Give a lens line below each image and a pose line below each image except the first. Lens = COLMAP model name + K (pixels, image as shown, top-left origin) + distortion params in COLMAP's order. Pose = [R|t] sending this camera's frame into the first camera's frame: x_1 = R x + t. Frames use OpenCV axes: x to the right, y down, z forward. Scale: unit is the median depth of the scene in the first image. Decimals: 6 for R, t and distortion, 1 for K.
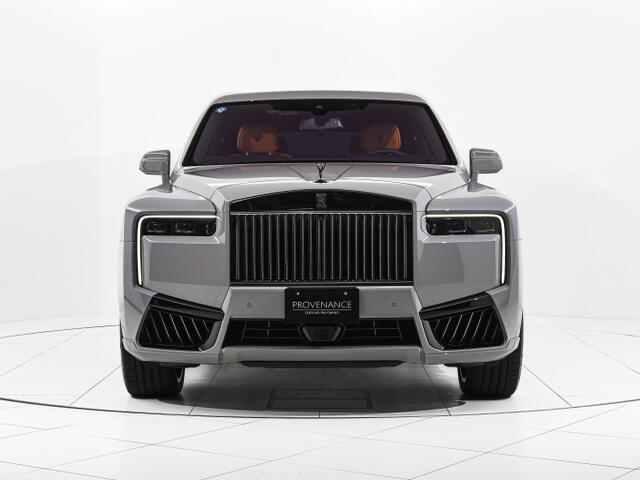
lens RADIAL K [[1129.7, 0, 320.0], [0, 1129.7, 240.0], [0, 0, 1]] dist [0.768479, -0.003778]
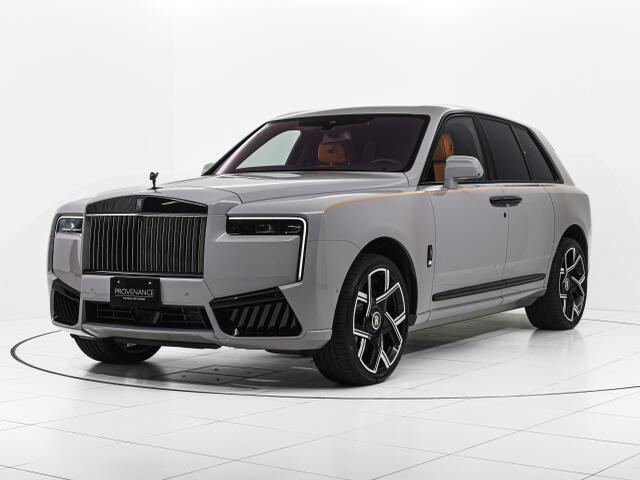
lens RADIAL K [[1078.5, 0, 320.0], [0, 1078.5, 240.0], [0, 0, 1]] dist [-0.156373, -0.012902]
pose [[0.877589, 0.018015, -0.479074, 0.702867], [-0.020312, 0.999794, 0.000388, -0.001837], [0.478983, 0.009390, 0.877774, 0.101681]]
